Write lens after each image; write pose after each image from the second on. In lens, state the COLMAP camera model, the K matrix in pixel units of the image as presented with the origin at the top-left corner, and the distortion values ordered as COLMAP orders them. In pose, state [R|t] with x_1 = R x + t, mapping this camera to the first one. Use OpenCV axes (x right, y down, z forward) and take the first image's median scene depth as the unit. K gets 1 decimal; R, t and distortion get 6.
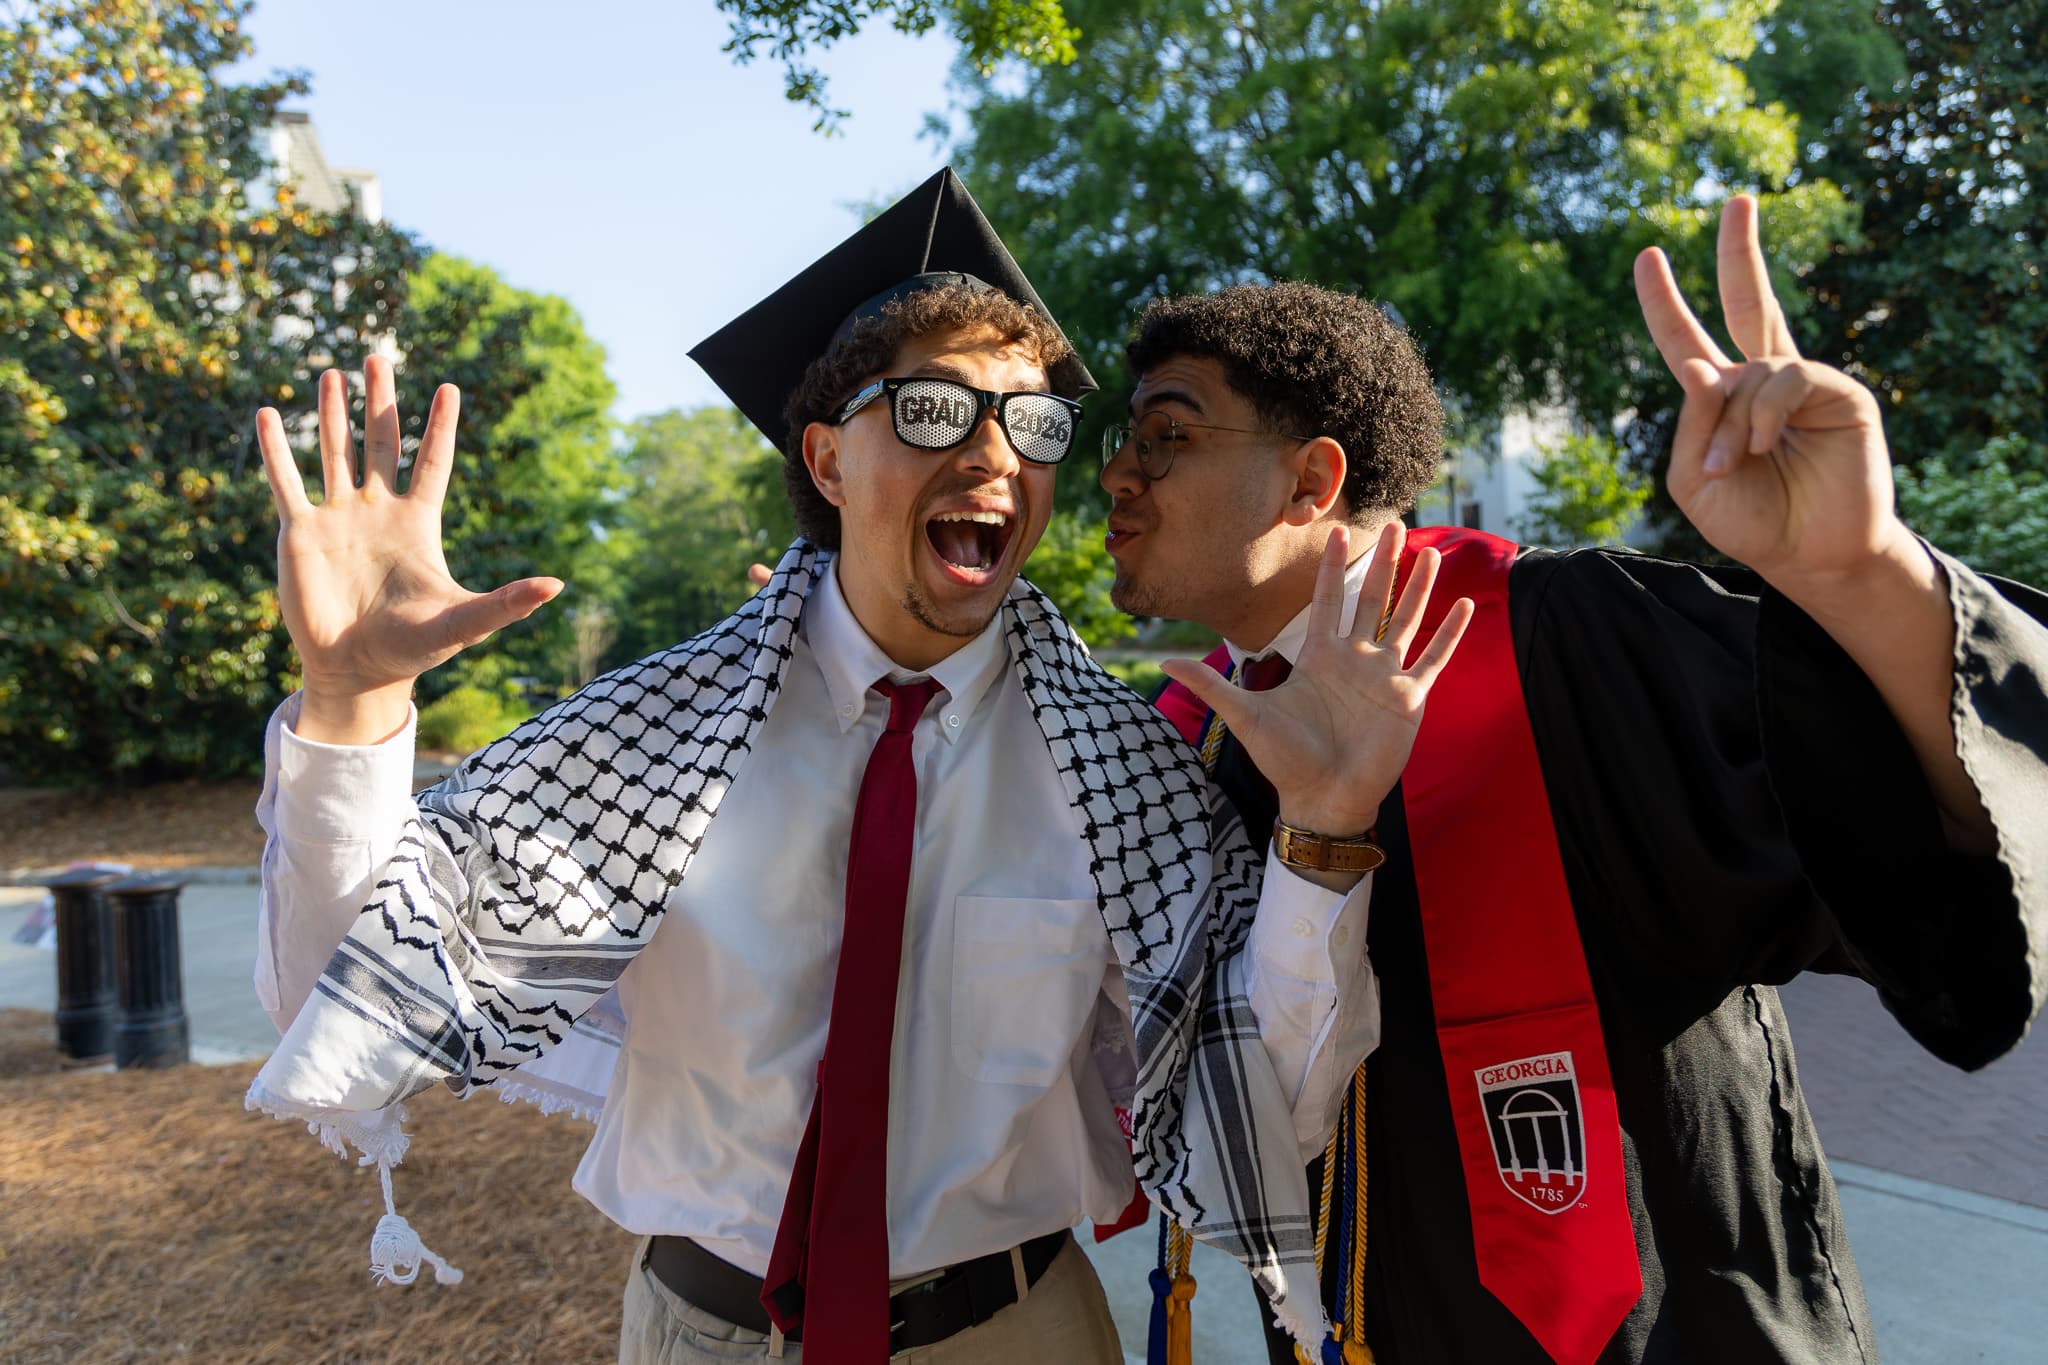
lens RADIAL K [[1589.8, 0, 985.5], [0, 1589.8, 681.2], [0, 0, 1]] dist [0.006190, 0.004026]
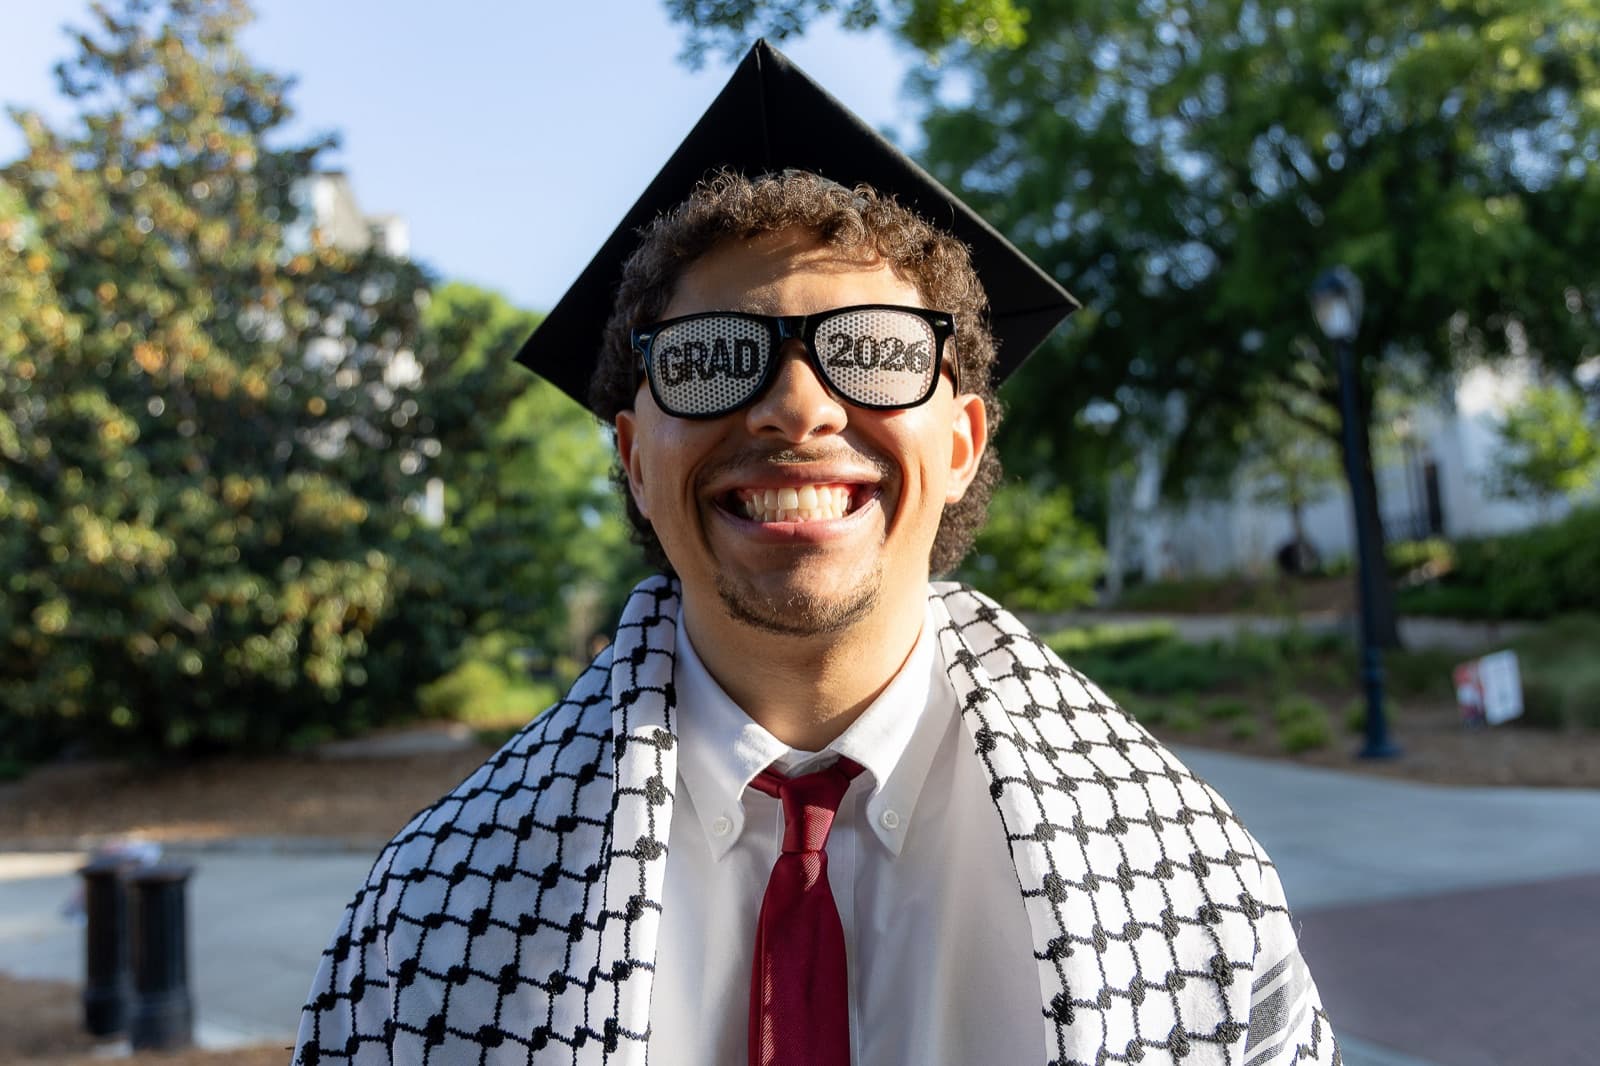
lens RADIAL K [[1242.0, 0, 769.9], [0, 1242.0, 532.0], [0, 0, 1]] dist [0.006190, 0.004026]
pose [[0.988310, -0.031870, -0.149088, 0.007653], [0.022320, 0.997616, -0.065293, -0.026579], [0.150814, 0.061202, 0.986666, 0.173479]]
